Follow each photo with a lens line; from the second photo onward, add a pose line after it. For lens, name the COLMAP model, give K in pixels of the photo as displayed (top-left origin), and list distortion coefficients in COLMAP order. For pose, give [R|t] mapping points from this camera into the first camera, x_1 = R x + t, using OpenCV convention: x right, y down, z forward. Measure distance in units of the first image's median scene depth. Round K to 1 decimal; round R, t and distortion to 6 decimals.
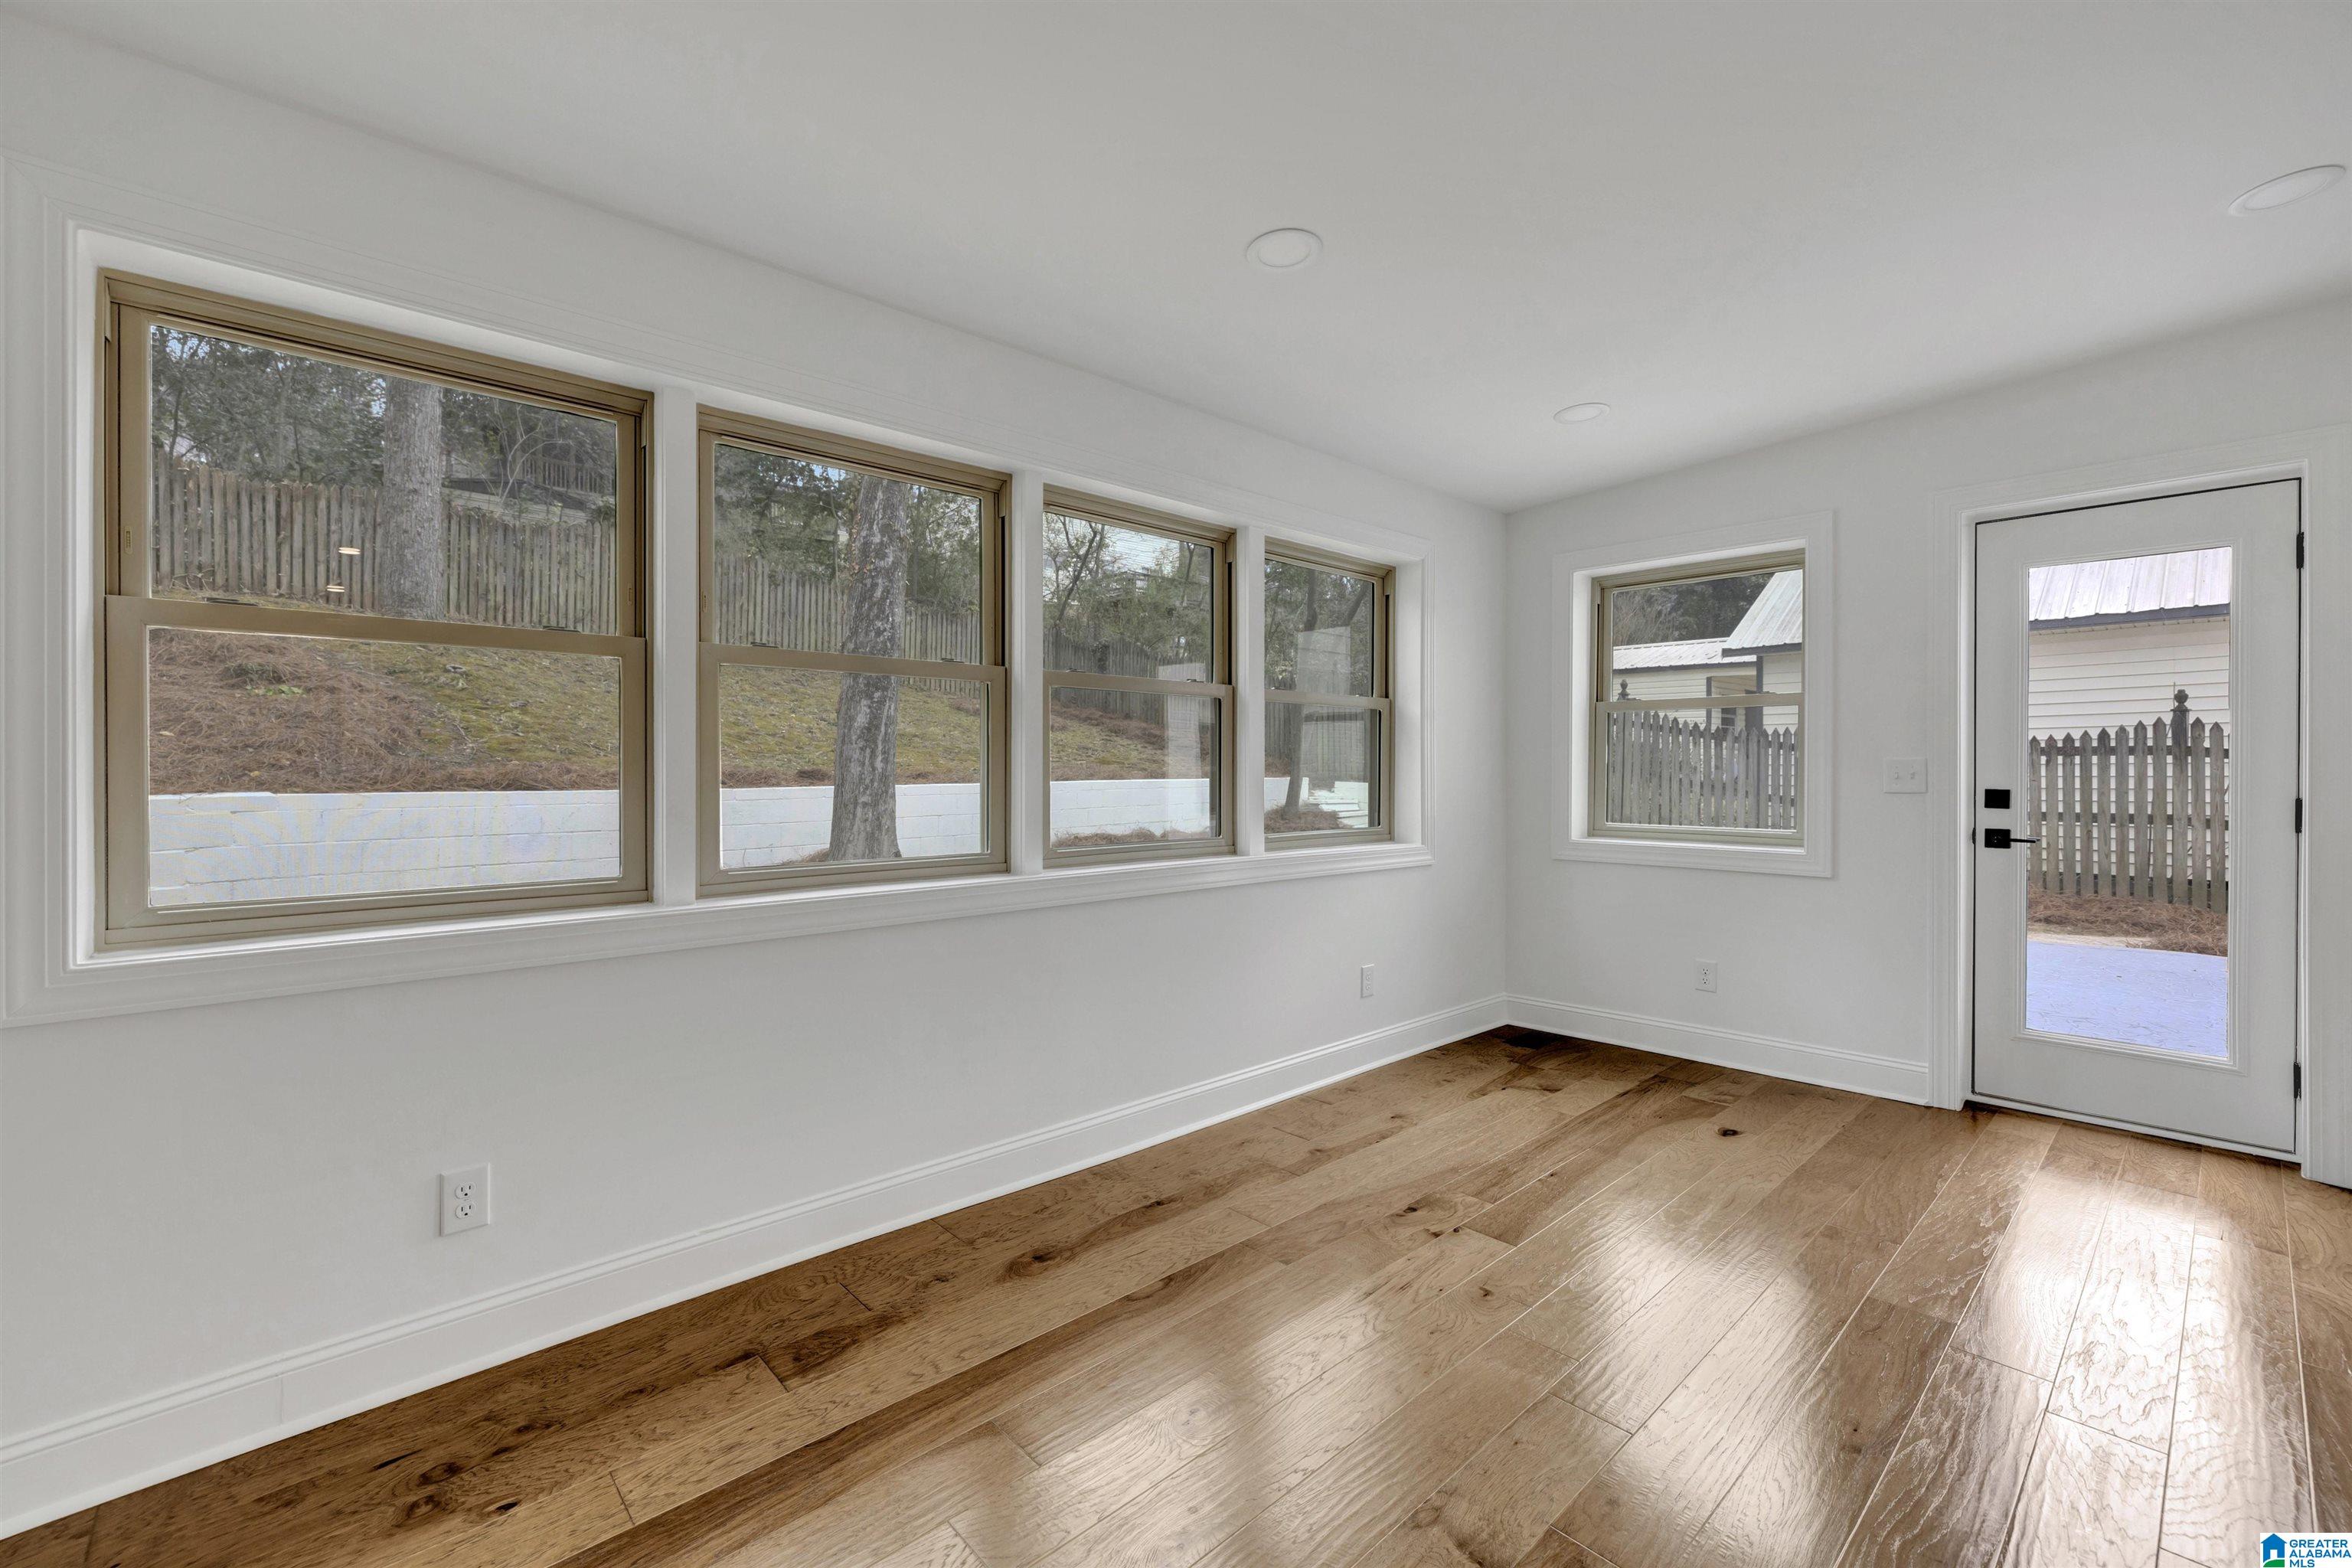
lens RADIAL K [[978.1, 0, 1186.8], [0, 978.1, 773.5], [0, 0, 1]] dist [-0.002684, -0.000362]
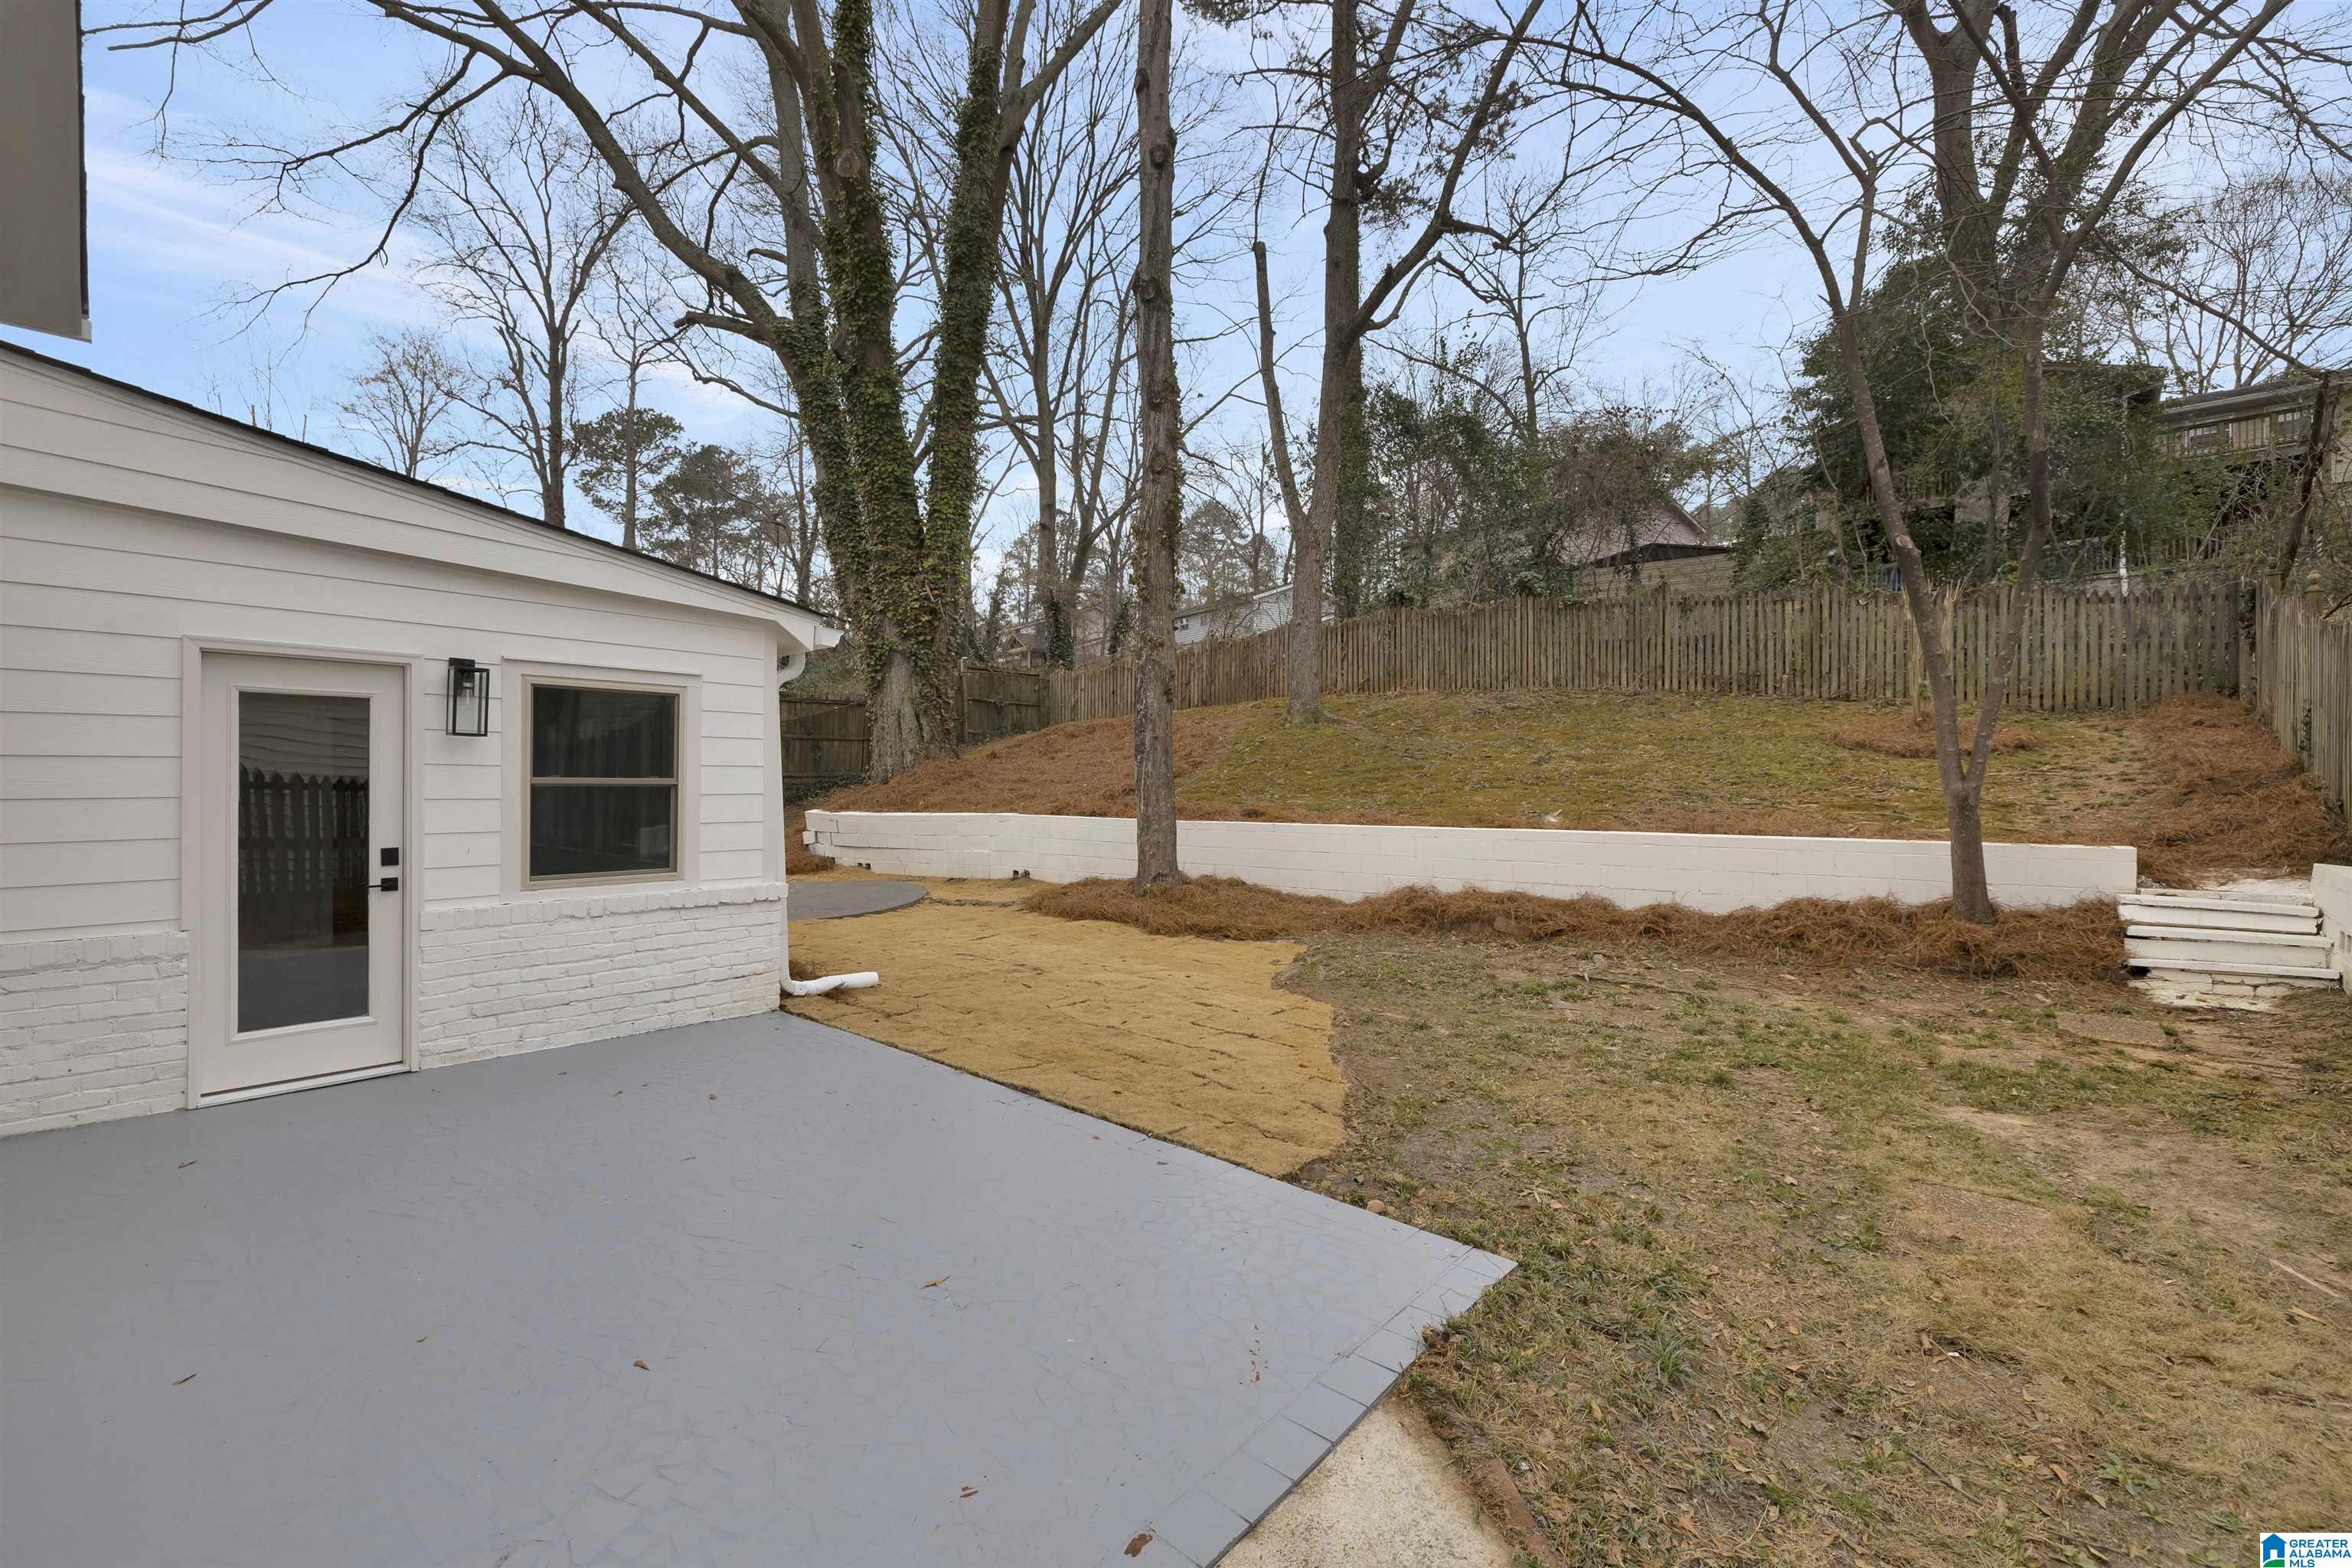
lens RADIAL K [[997.1, 0, 1181.1], [0, 997.1, 781.5], [0, 0, 1]] dist [-0.003074, -0.001099]
pose [[0.081693, 0.000438, -0.996657, 0.734114], [-0.012004, 0.999928, -0.000545, -0.029730], [0.996585, 0.012008, 0.081693, 0.631526]]
